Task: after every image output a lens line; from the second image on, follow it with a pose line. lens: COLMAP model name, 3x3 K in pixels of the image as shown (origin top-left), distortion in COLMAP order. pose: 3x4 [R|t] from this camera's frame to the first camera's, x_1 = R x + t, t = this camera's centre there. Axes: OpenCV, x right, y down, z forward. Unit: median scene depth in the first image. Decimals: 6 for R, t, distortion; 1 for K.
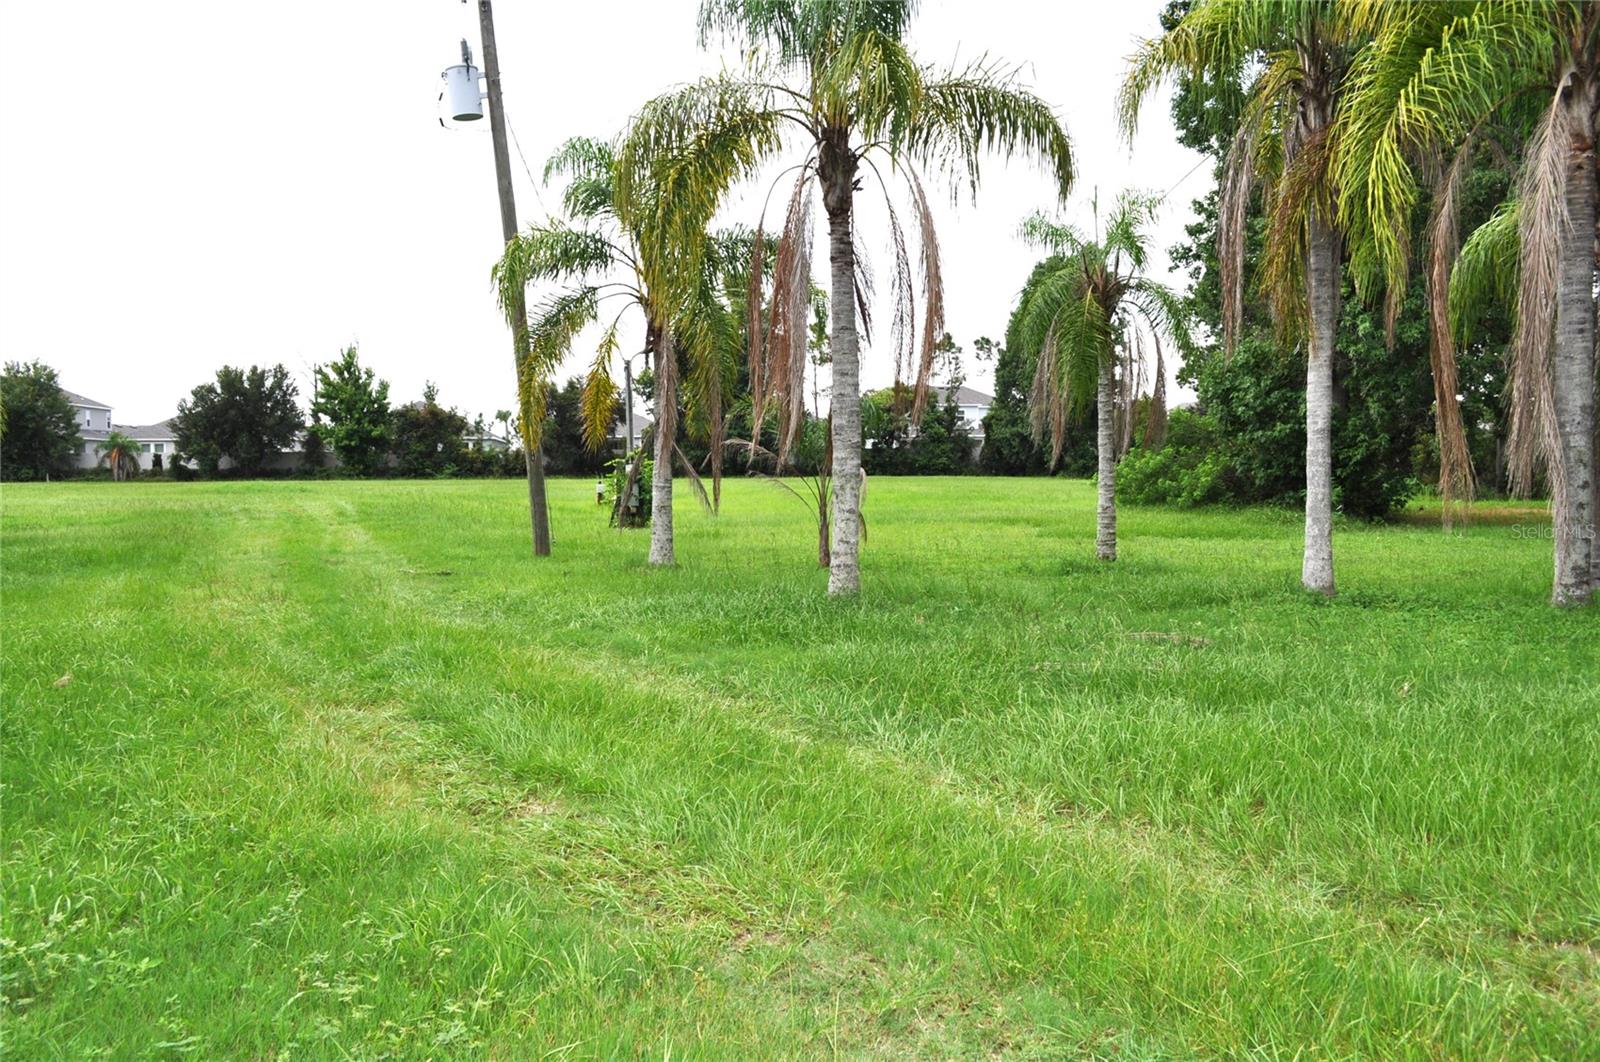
lens RADIAL K [[1241.9, 0, 802.4], [0, 1241.9, 530.2], [0, 0, 1]] dist [-0.012098, 0.002926]
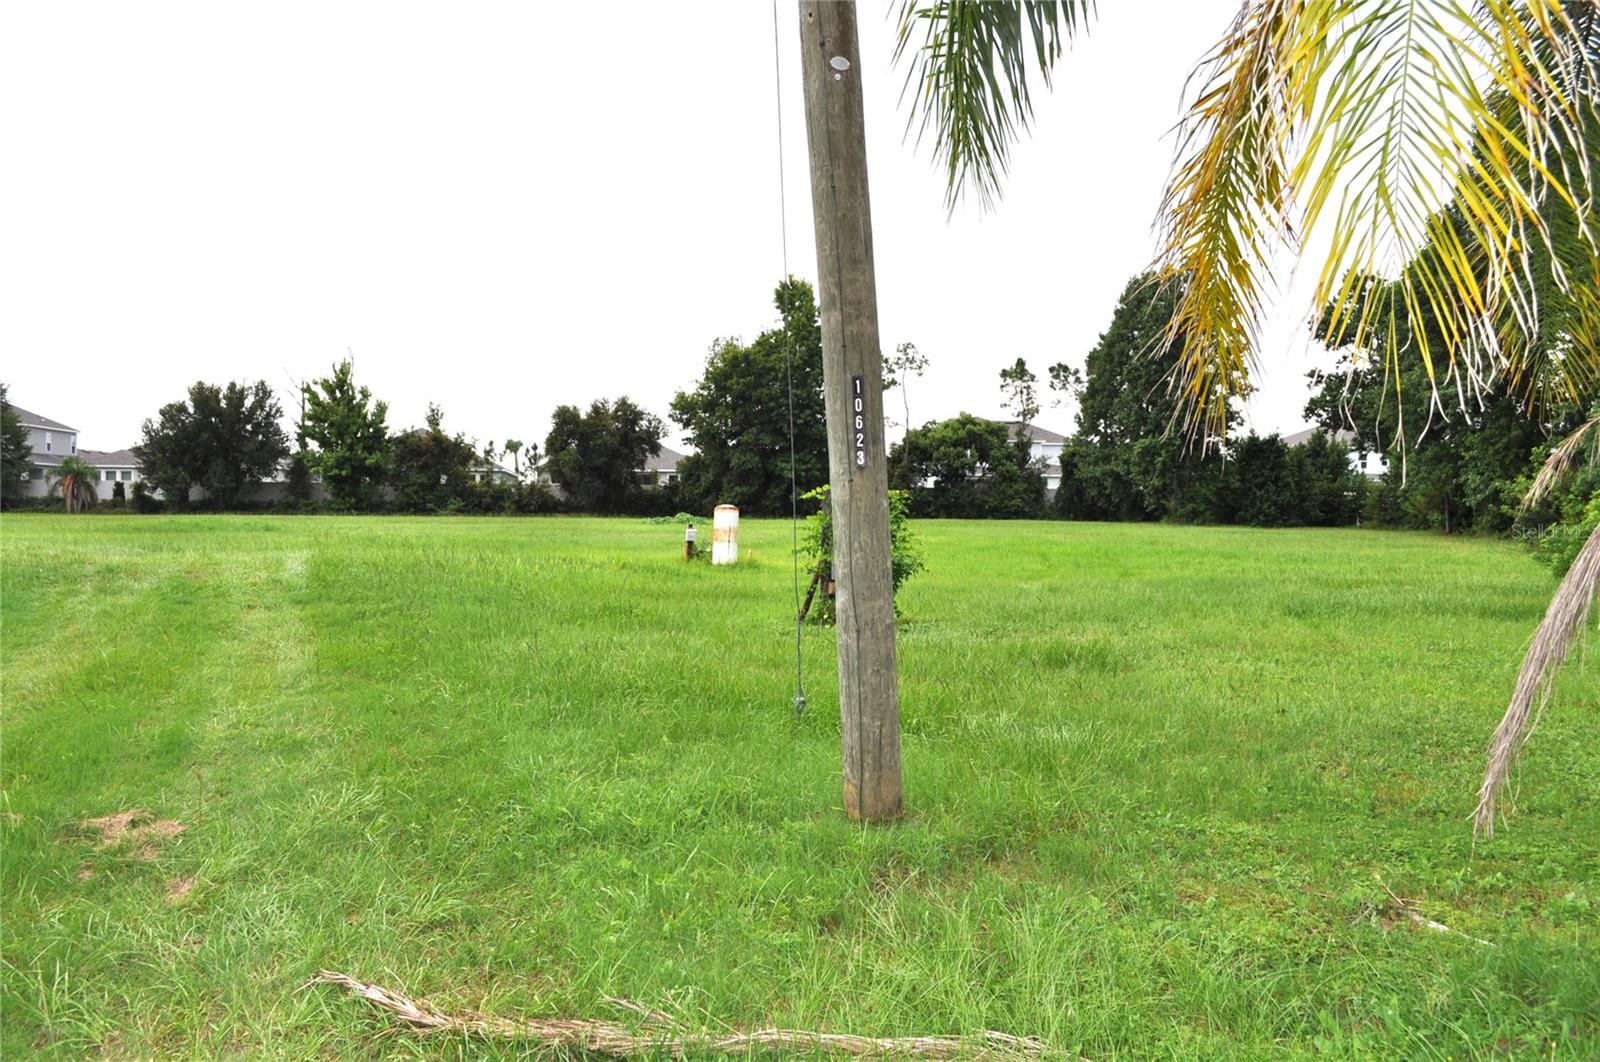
lens RADIAL K [[1241.9, 0, 798.1], [0, 1241.9, 530.0], [0, 0, 1]] dist [-0.012098, 0.002926]
pose [[0.999900, 0.013860, -0.002976, -0.041416], [-0.013951, 0.999358, -0.033008, -0.005926], [0.002516, 0.033046, 0.999451, 0.134391]]
